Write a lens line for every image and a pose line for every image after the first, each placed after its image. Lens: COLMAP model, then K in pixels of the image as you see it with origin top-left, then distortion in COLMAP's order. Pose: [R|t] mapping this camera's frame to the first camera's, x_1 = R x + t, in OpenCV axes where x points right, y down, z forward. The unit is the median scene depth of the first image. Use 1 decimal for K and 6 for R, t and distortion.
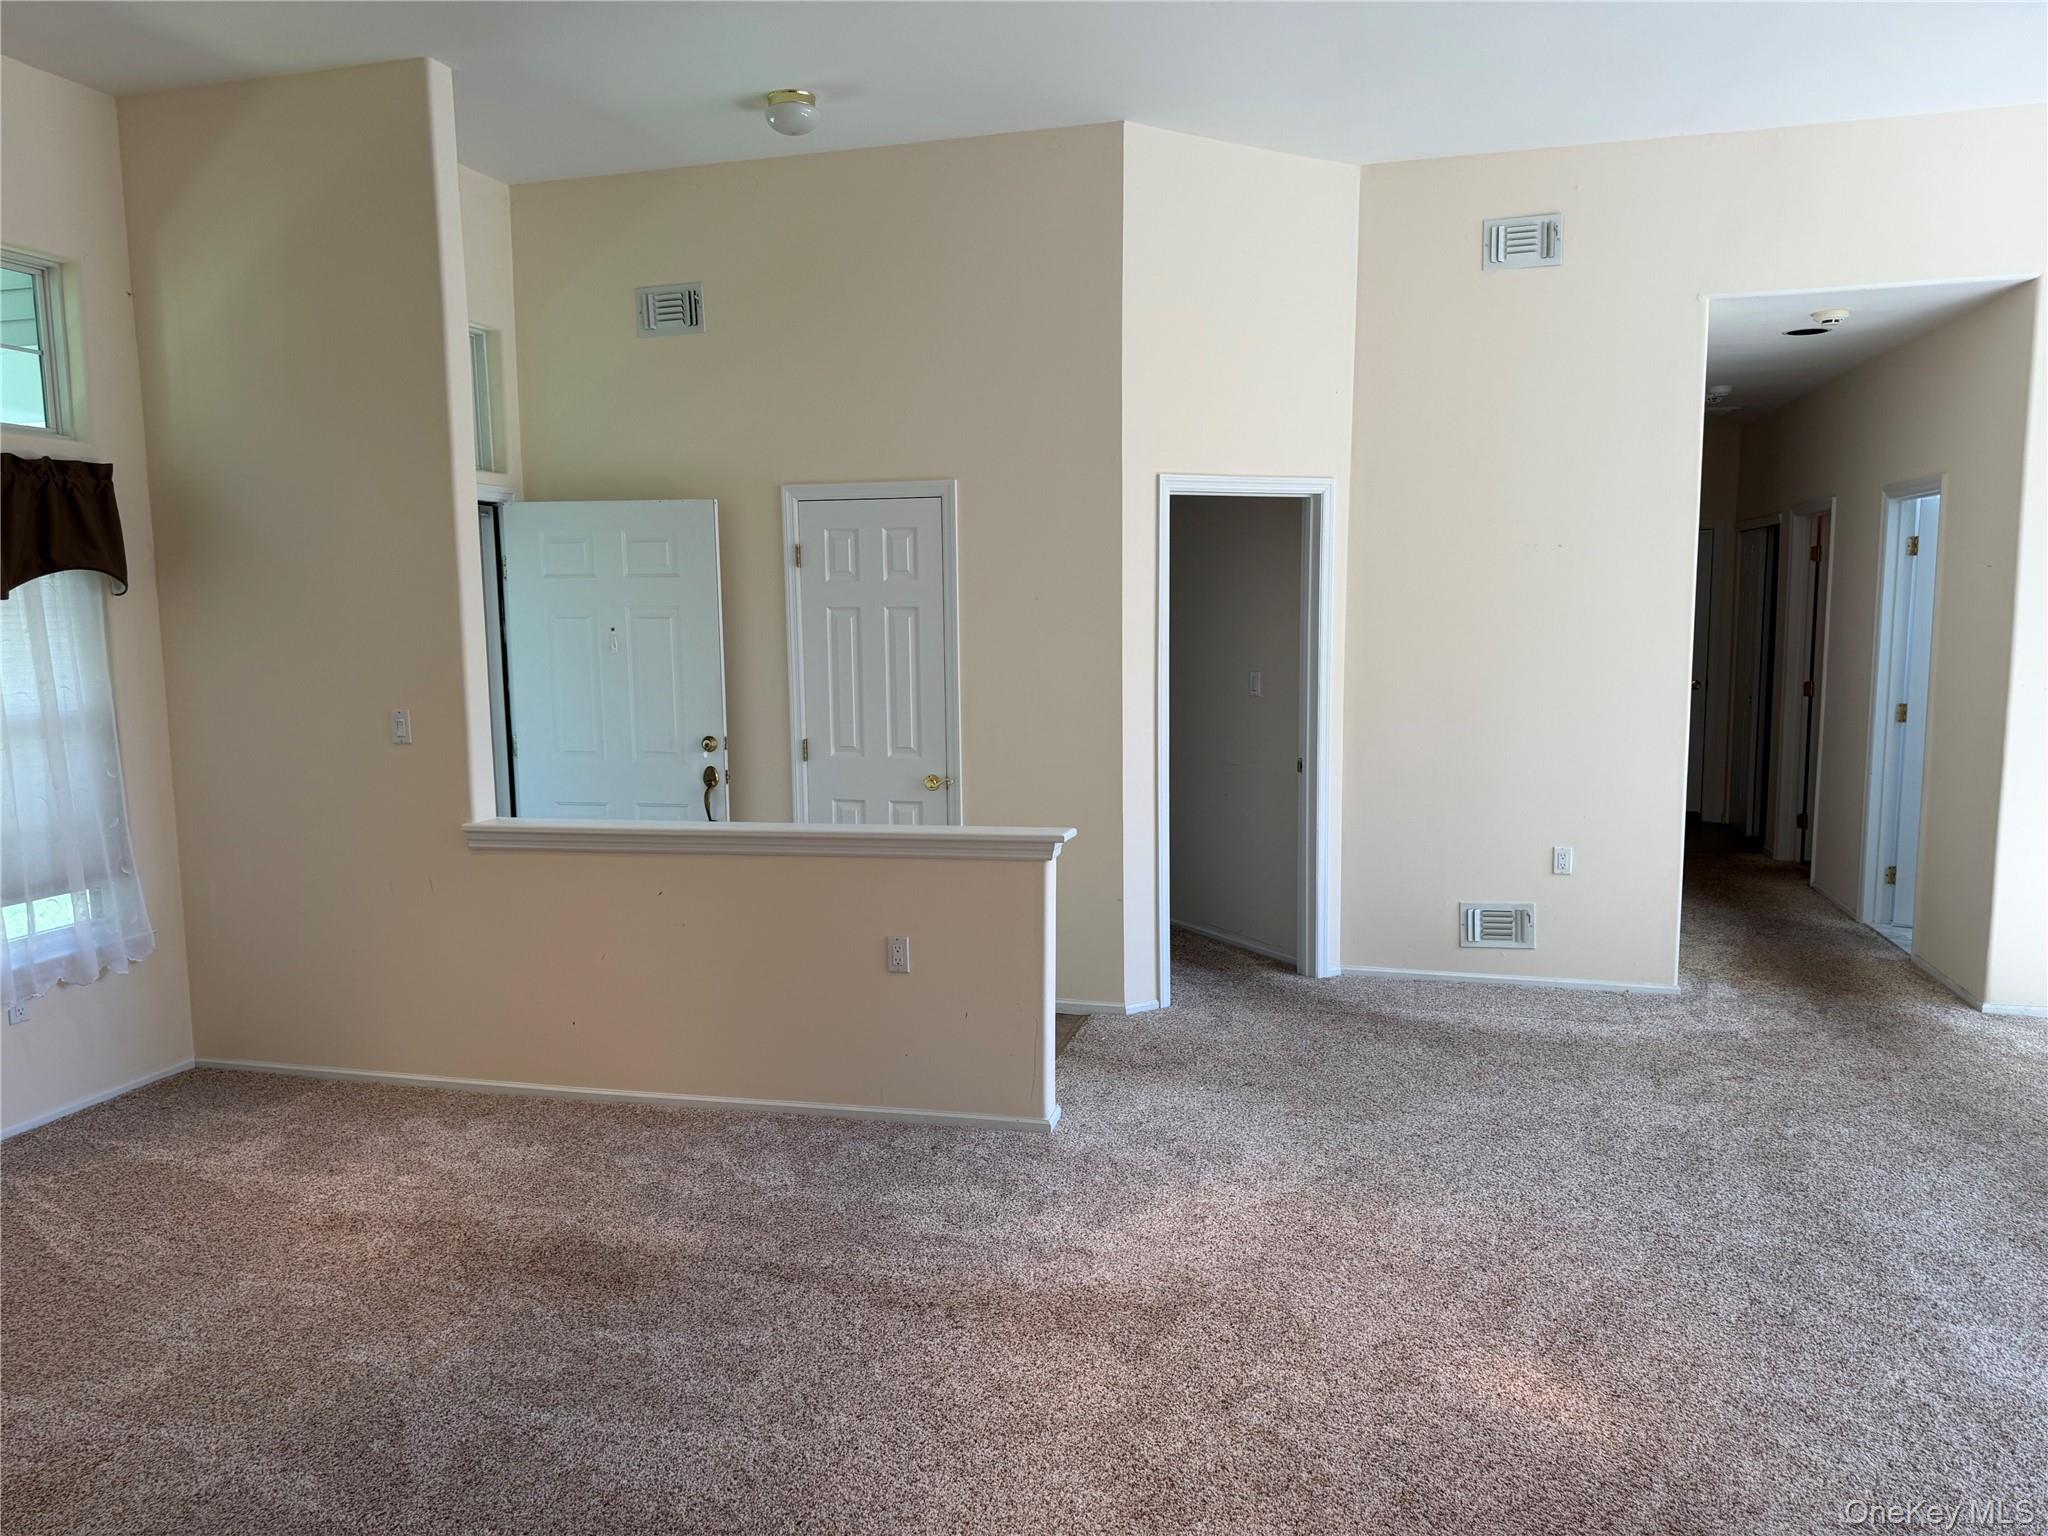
lens RADIAL K [[1417.9, 0, 1035.1], [0, 1417.9, 759.0], [0, 0, 1]] dist [0.024404, -0.015231]
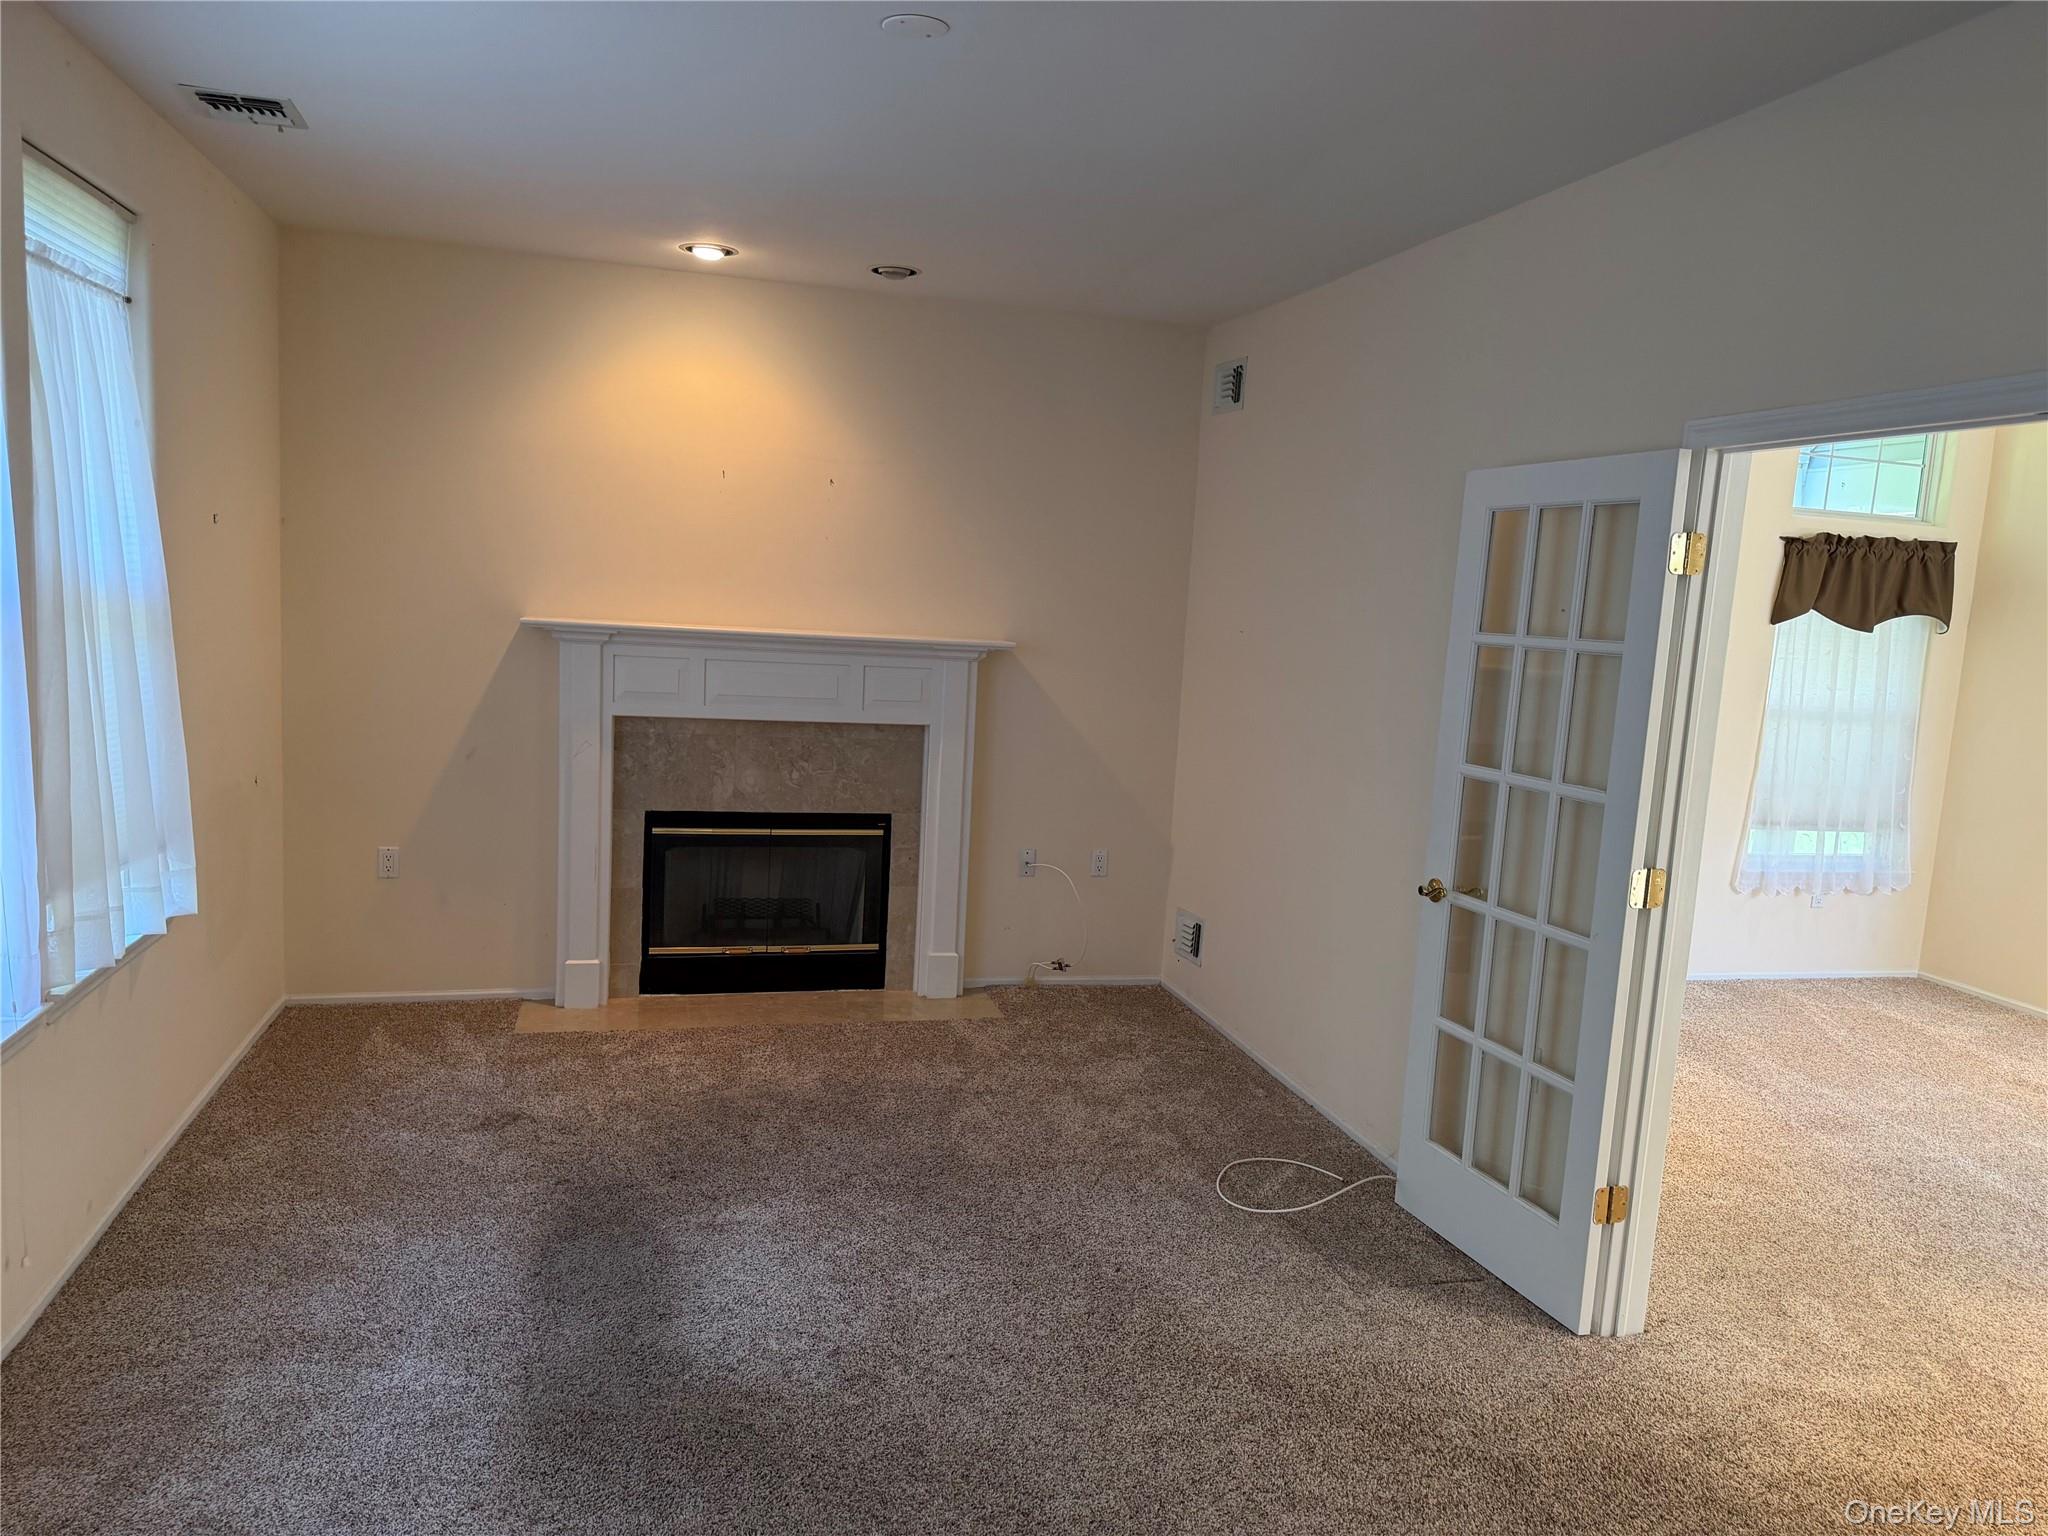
lens RADIAL K [[1417.9, 0, 1038.8], [0, 1417.9, 783.2], [0, 0, 1]] dist [0.024404, -0.015231]
pose [[0.477937, 0.149028, -0.865660, 0.188510], [-0.157074, 0.984118, 0.082699, 0.056914], [0.864236, 0.096448, 0.493755, -0.475908]]
